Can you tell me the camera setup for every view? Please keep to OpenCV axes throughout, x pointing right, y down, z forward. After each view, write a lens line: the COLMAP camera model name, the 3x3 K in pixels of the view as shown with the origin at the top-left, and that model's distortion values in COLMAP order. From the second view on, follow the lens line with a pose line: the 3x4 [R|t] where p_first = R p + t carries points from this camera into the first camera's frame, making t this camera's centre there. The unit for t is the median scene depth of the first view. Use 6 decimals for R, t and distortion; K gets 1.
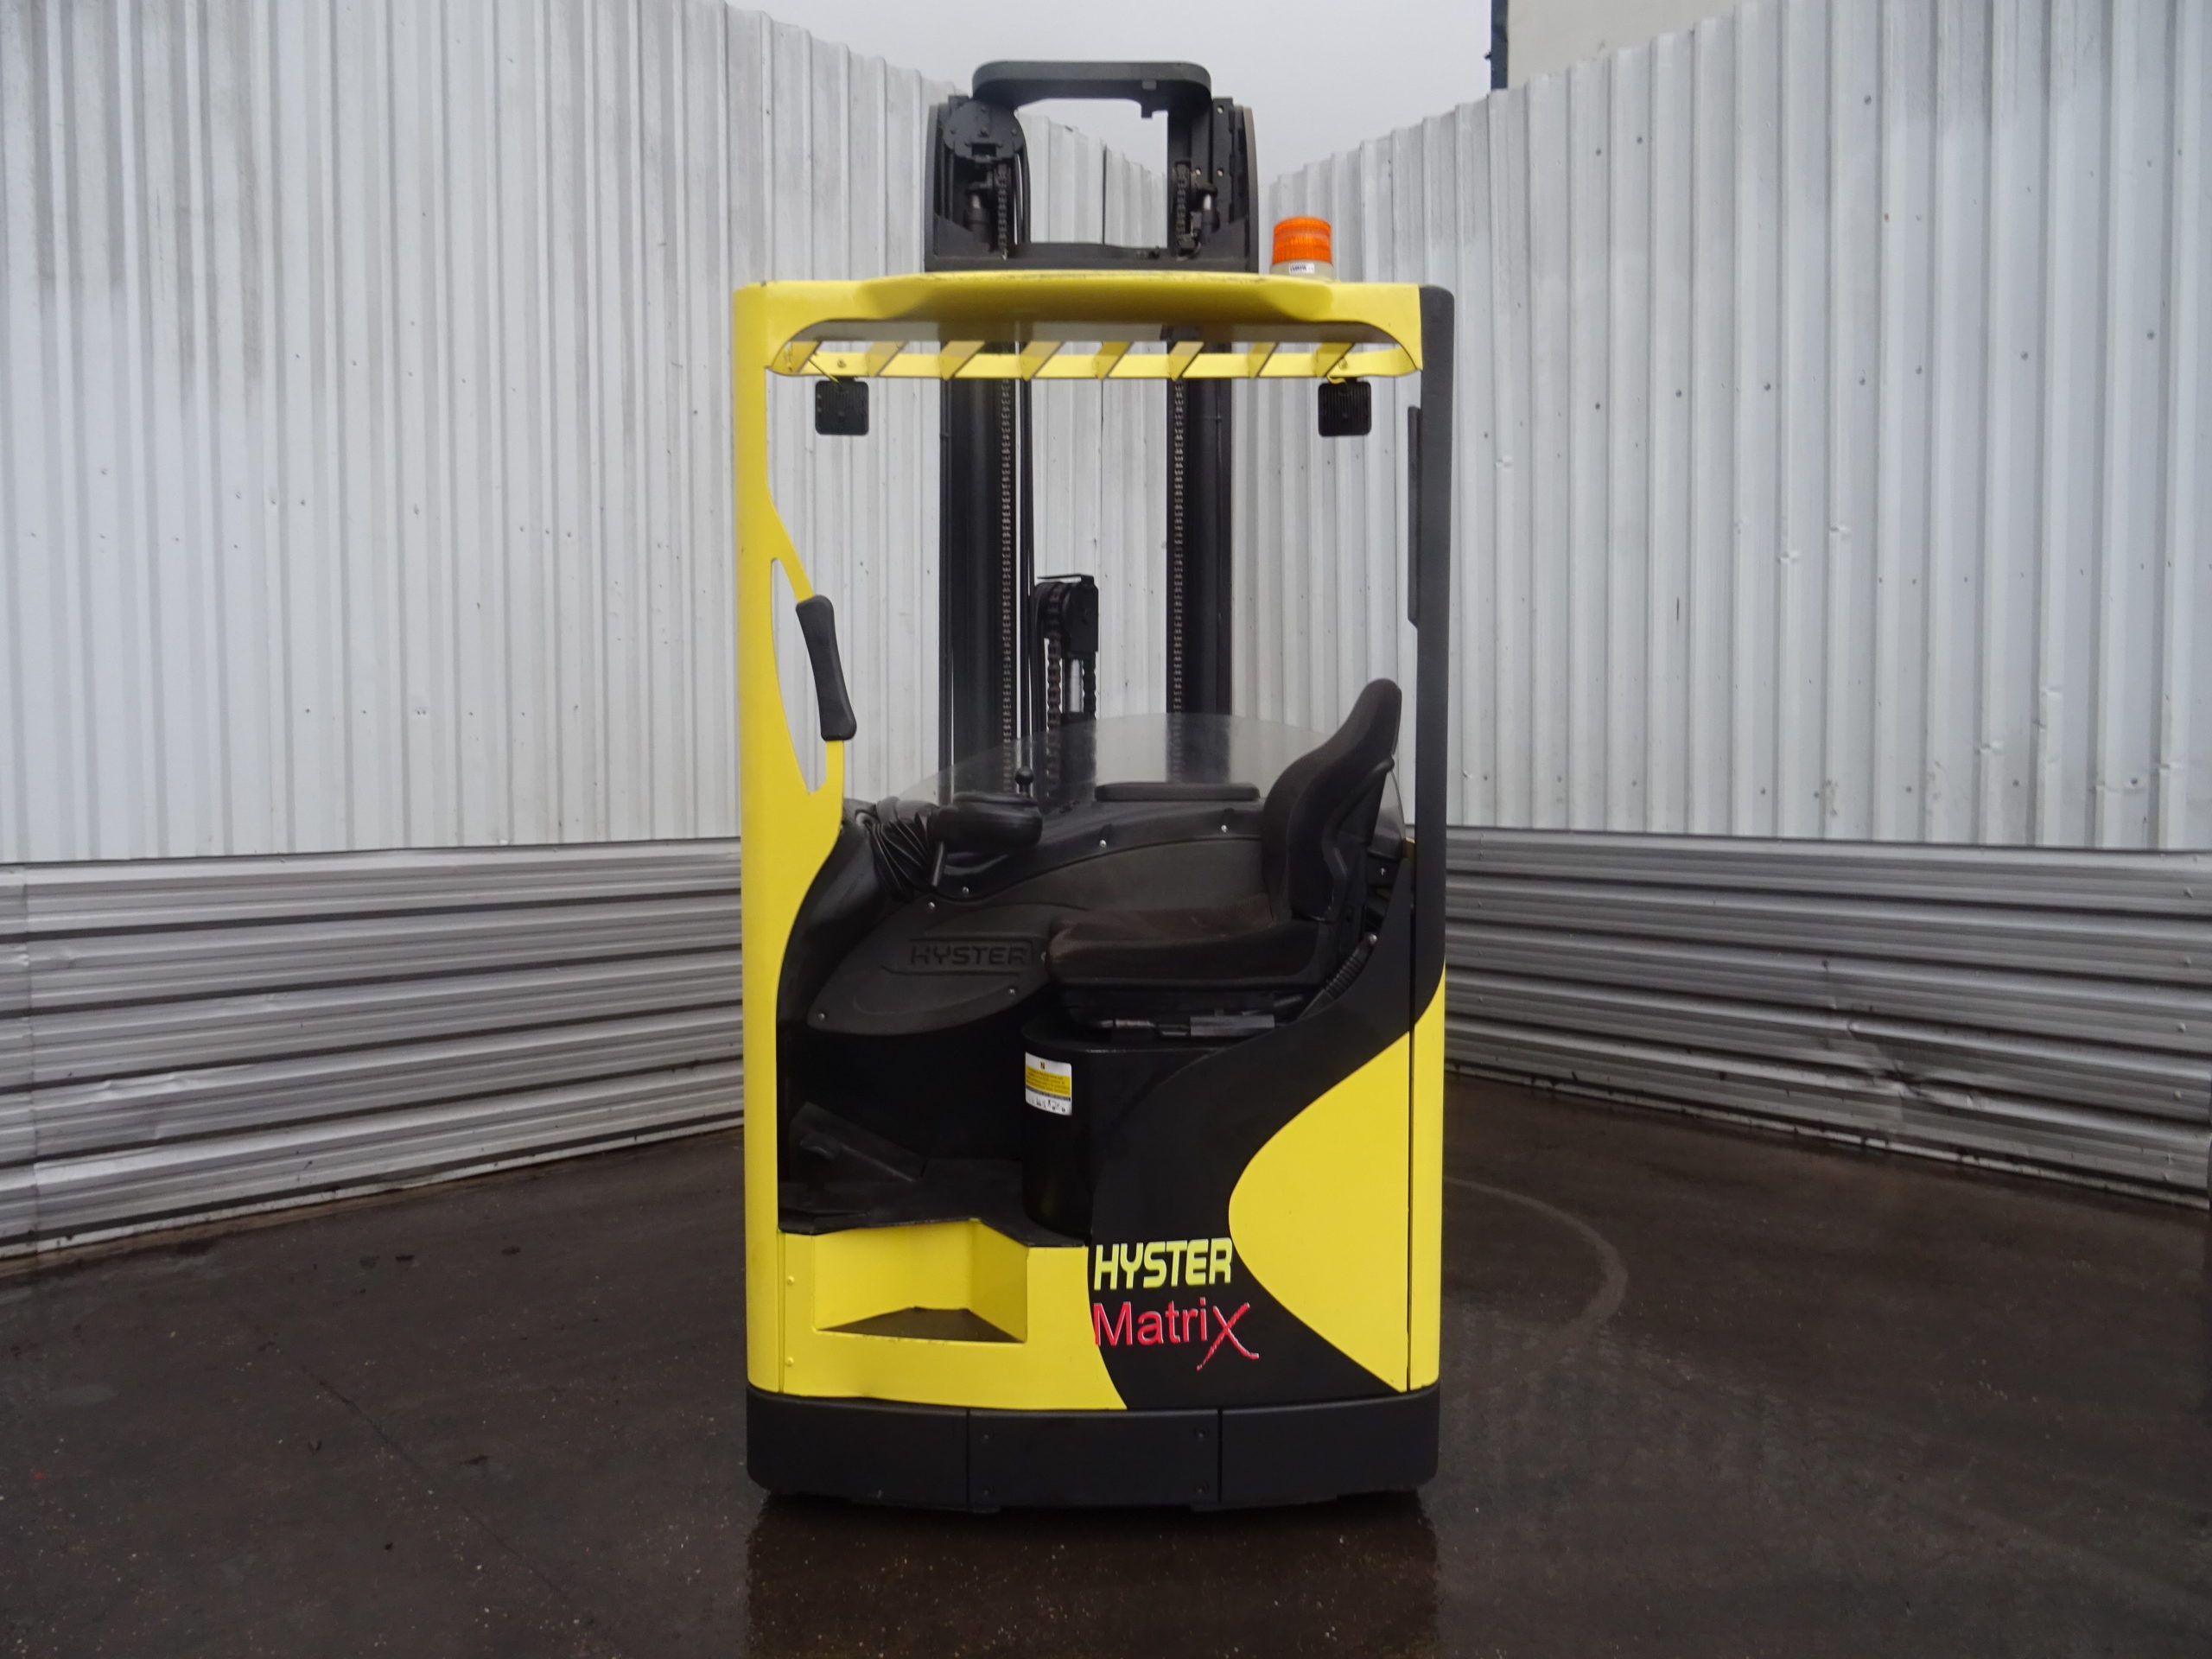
lens RADIAL K [[1591.1, 0, 1103.0], [0, 1591.1, 831.6], [0, 0, 1]] dist [0.004998, -0.006774]
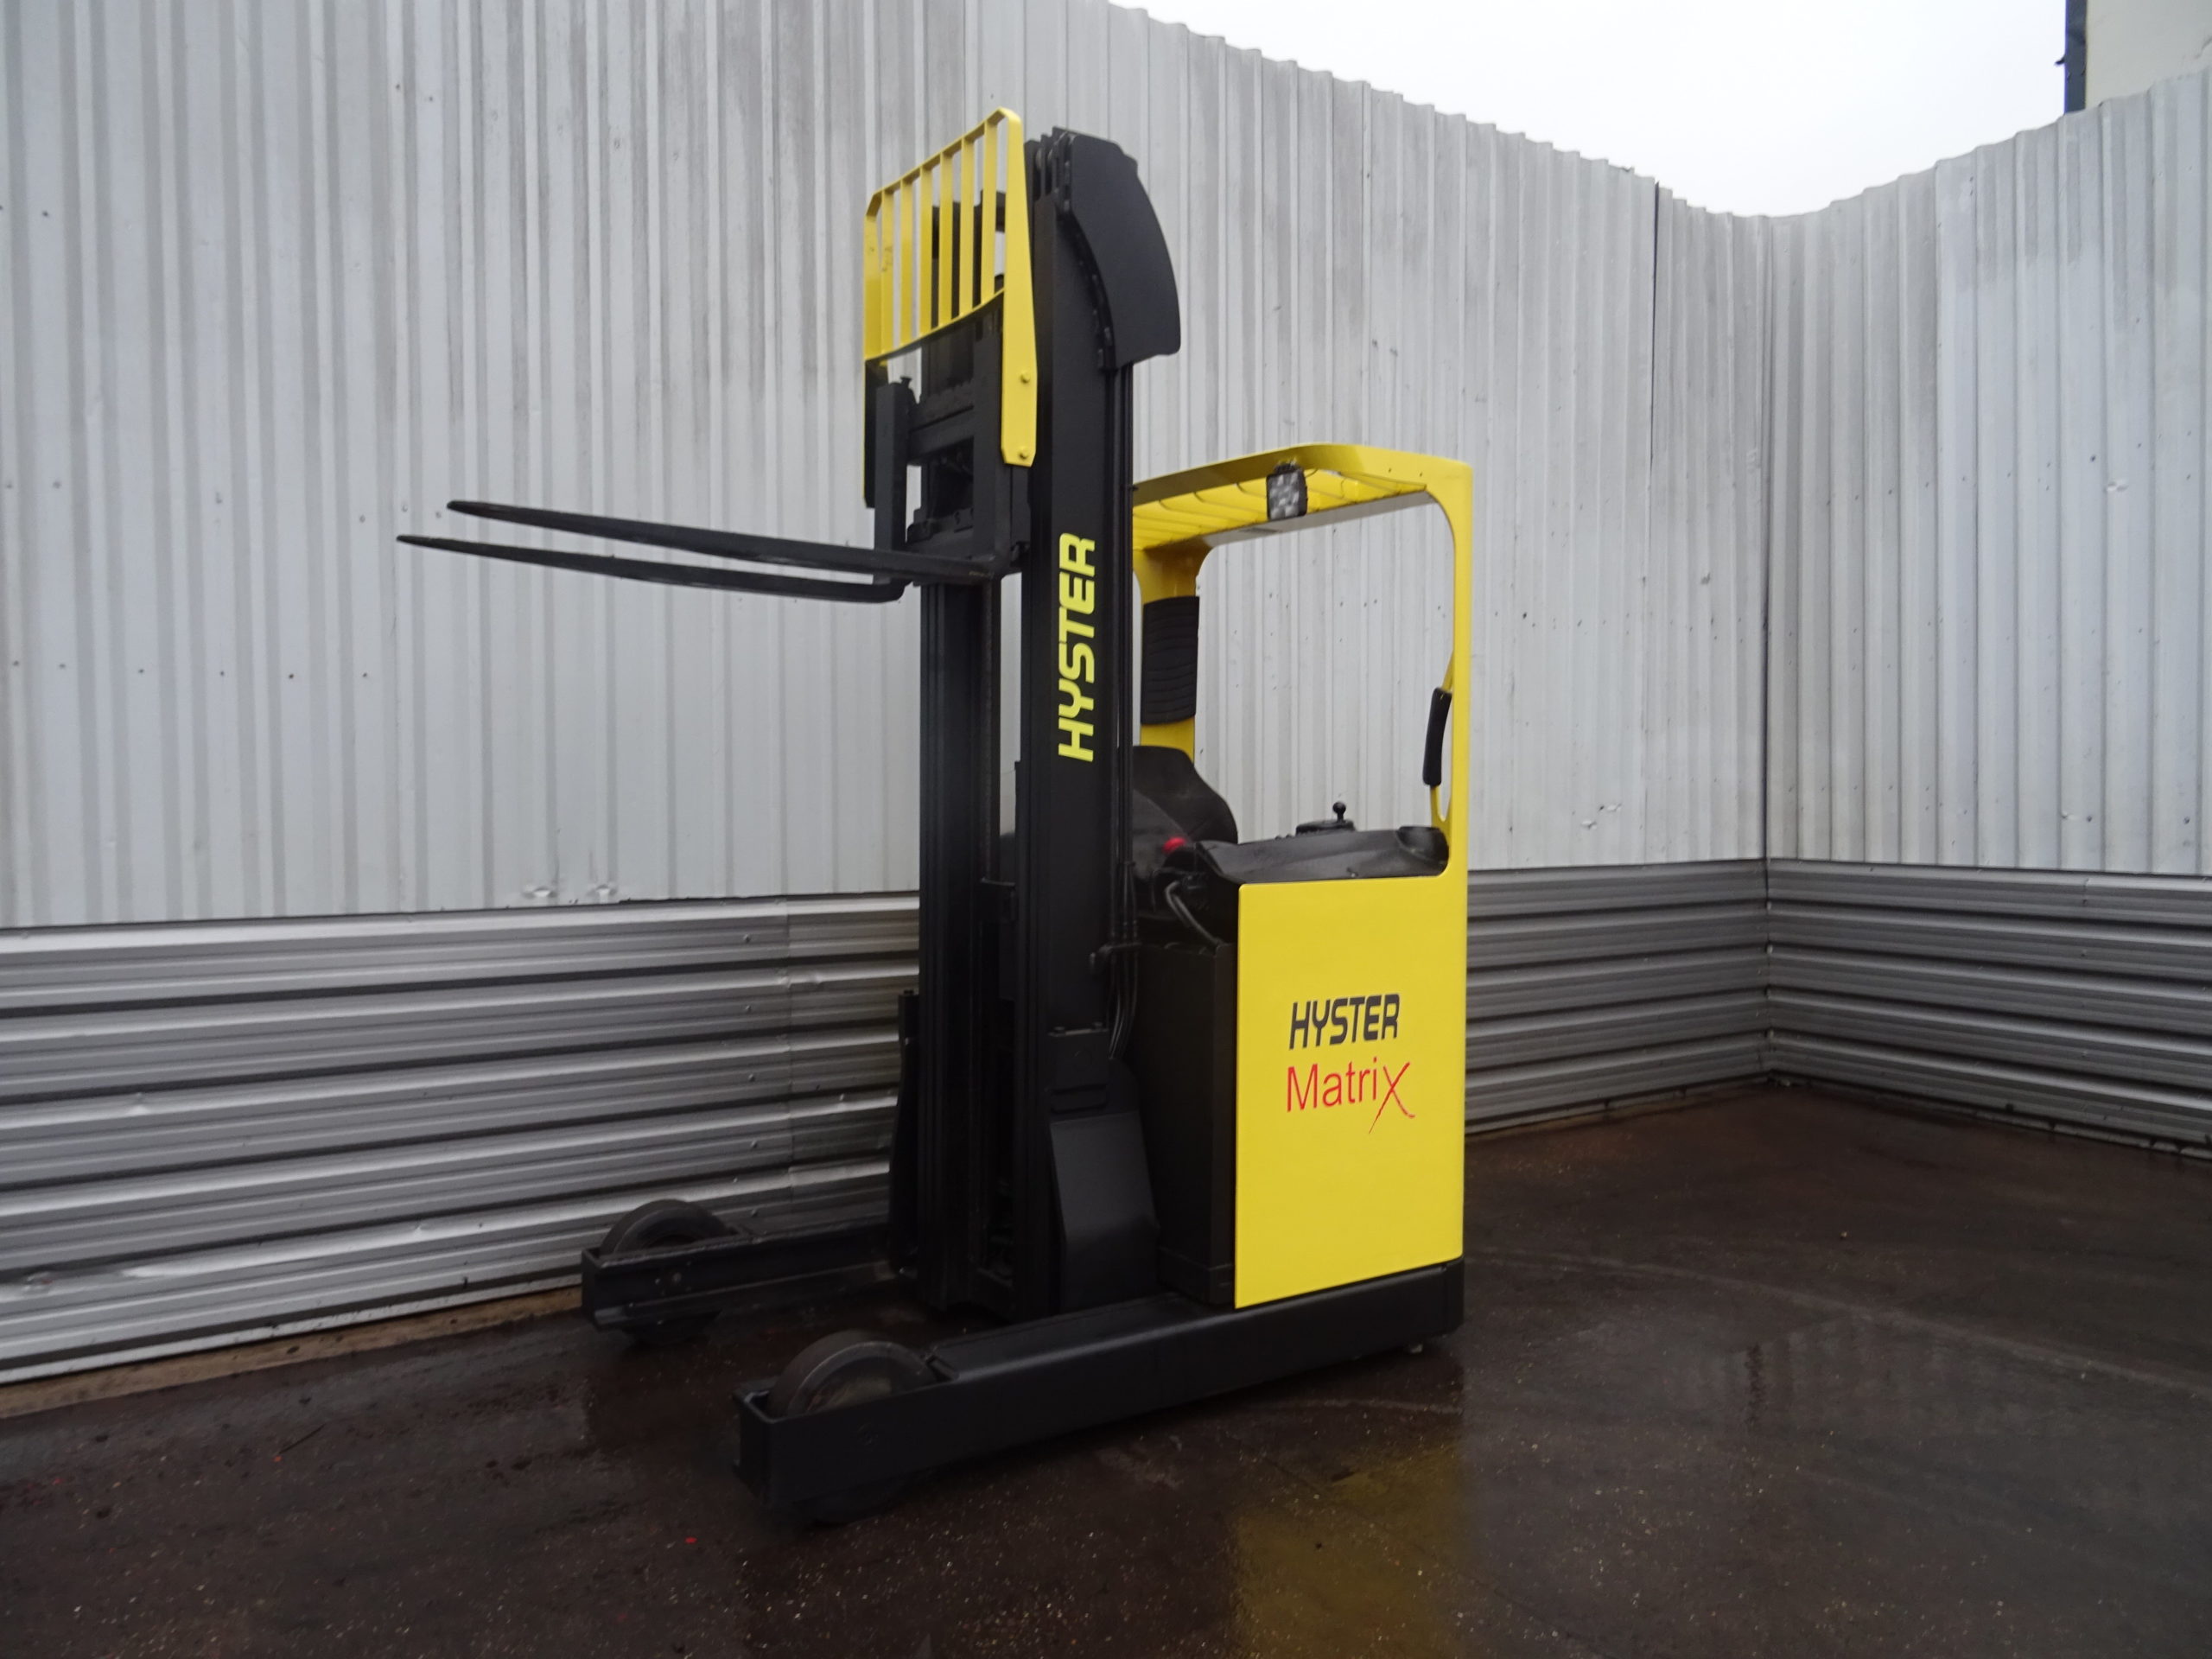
lens RADIAL K [[1591.1, 0, 1086.5], [0, 1591.1, 834.6], [0, 0, 1]] dist [0.004998, -0.006774]
pose [[0.983618, 0.004172, -0.180215, -0.247690], [-0.007672, 0.999795, -0.018728, -0.003257], [0.180100, 0.019804, 0.983449, -0.052219]]
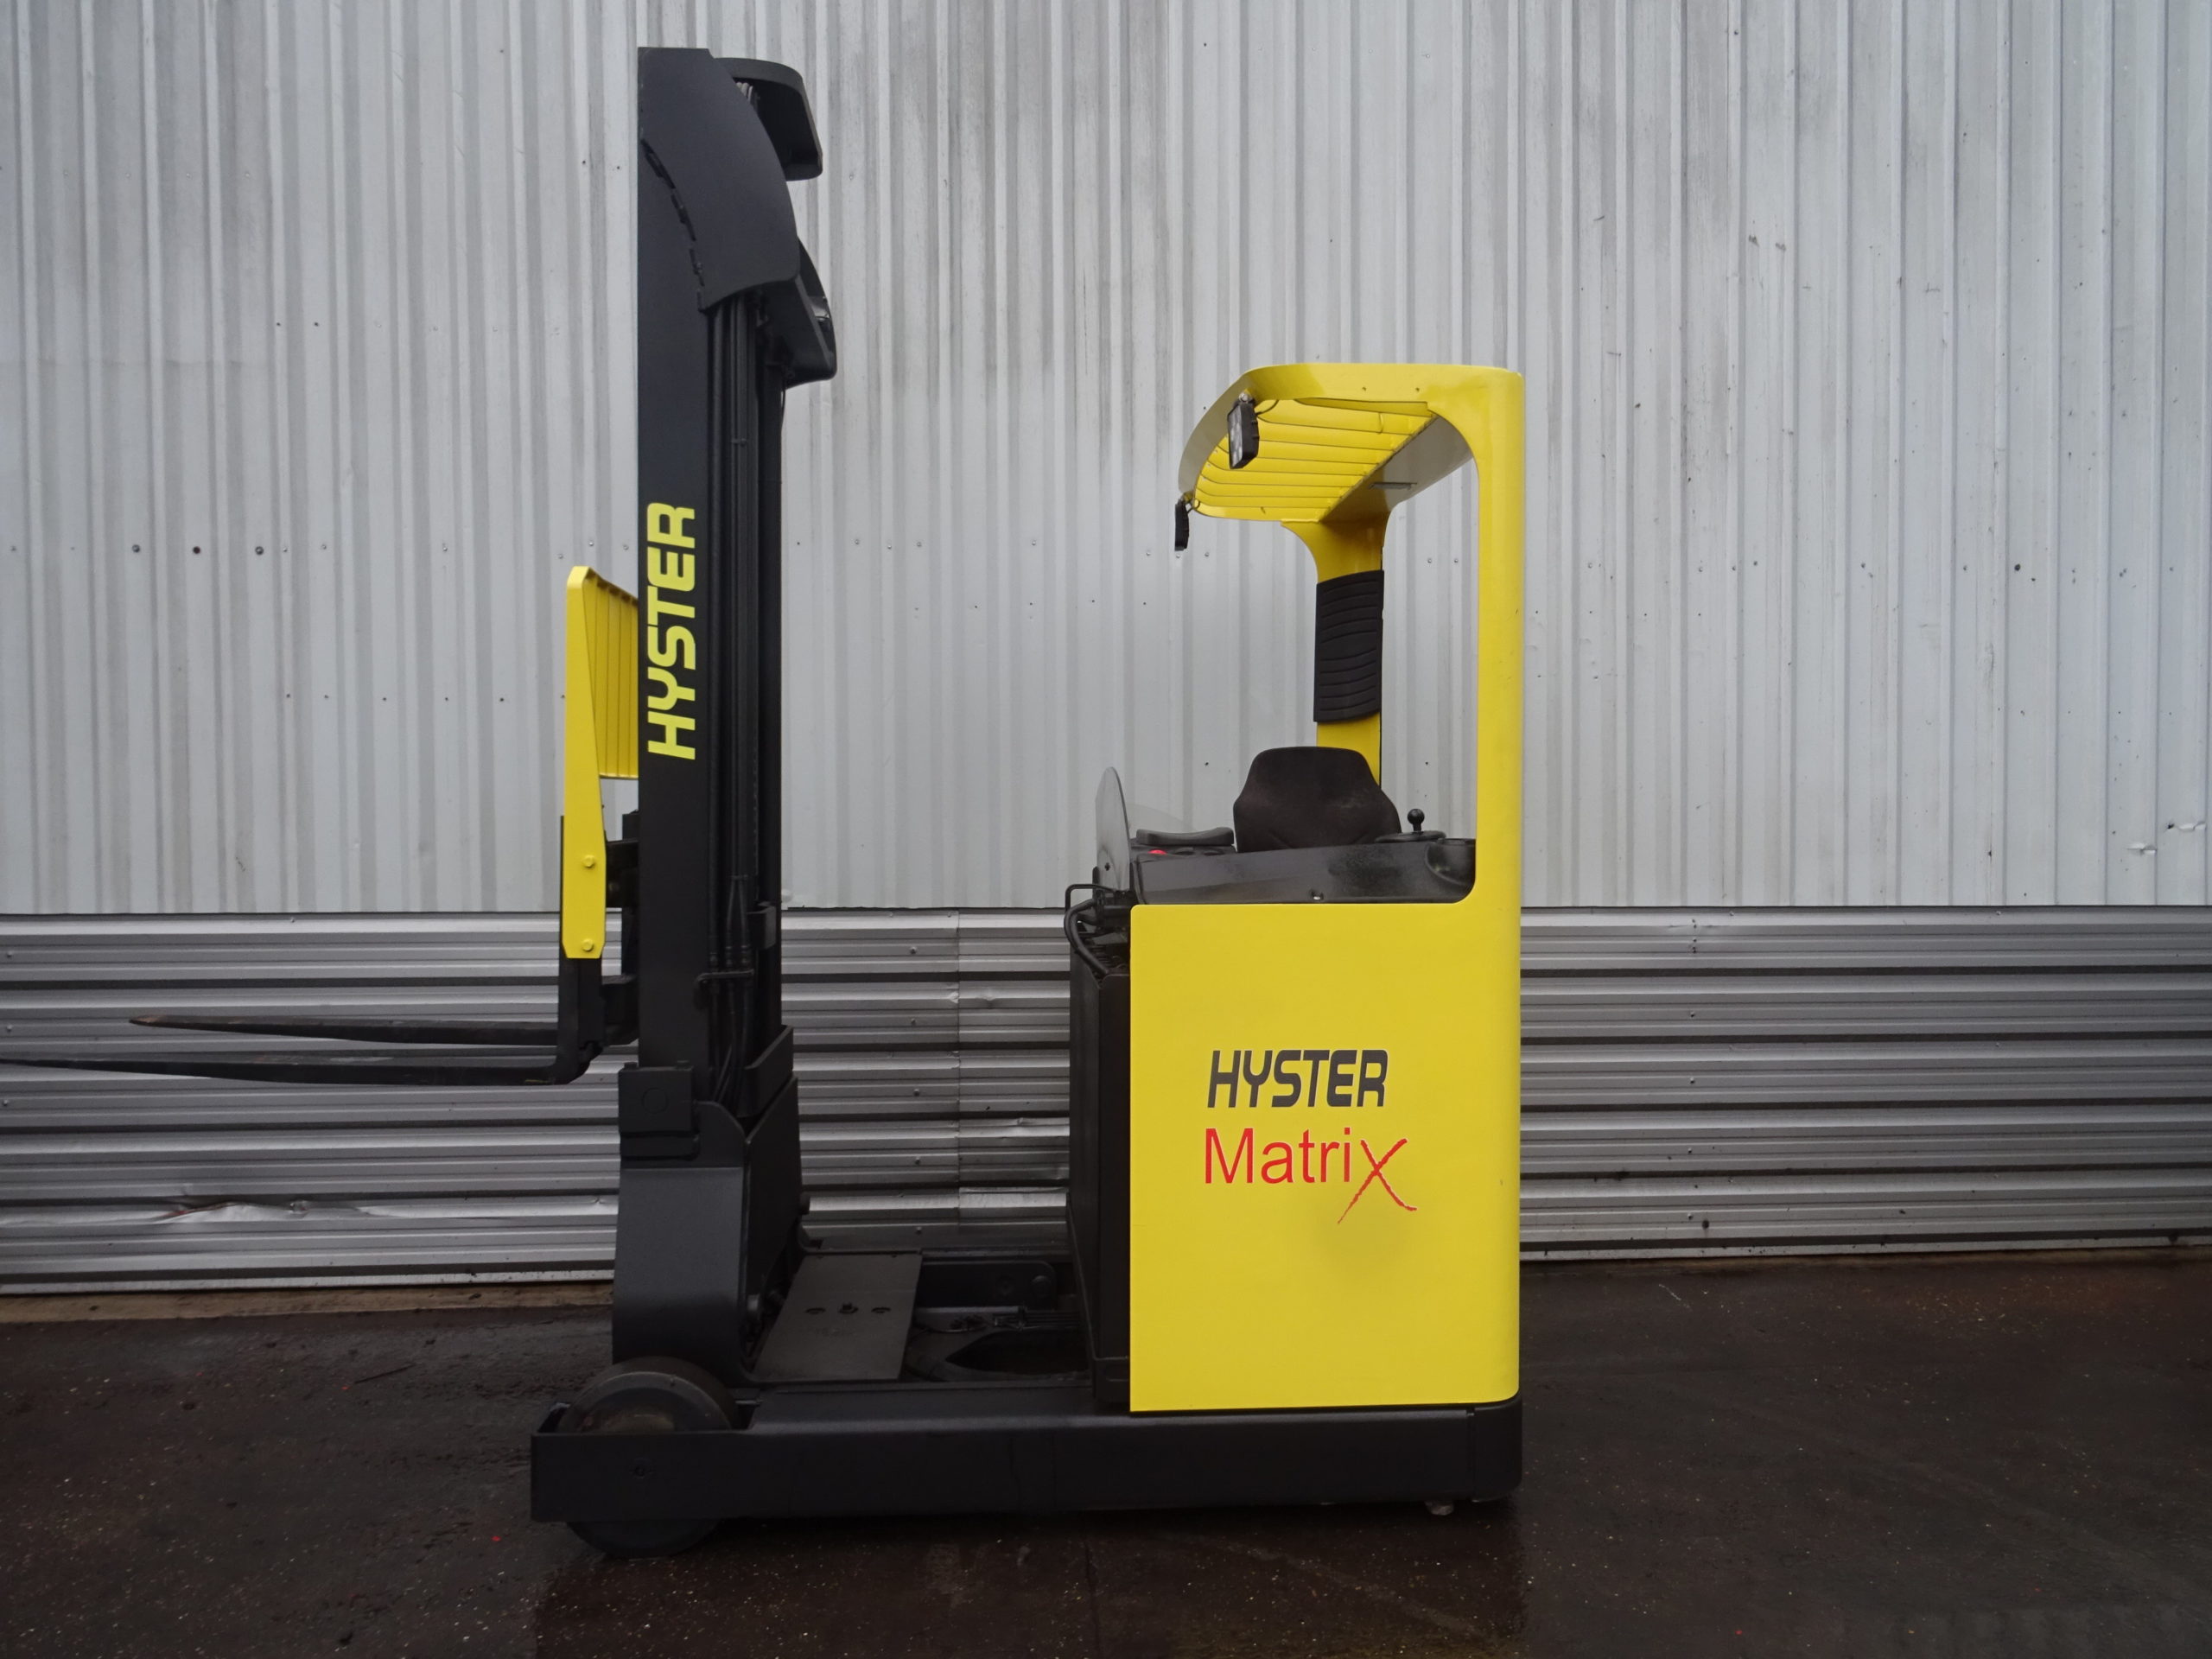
lens RADIAL K [[1591.1, 0, 1110.6], [0, 1591.1, 830.4], [0, 0, 1]] dist [0.004998, -0.006774]
pose [[0.769406, 0.005932, -0.638732, 0.086832], [-0.029345, 0.999229, -0.026068, -0.007254], [0.638085, 0.038801, 0.768987, 0.209675]]
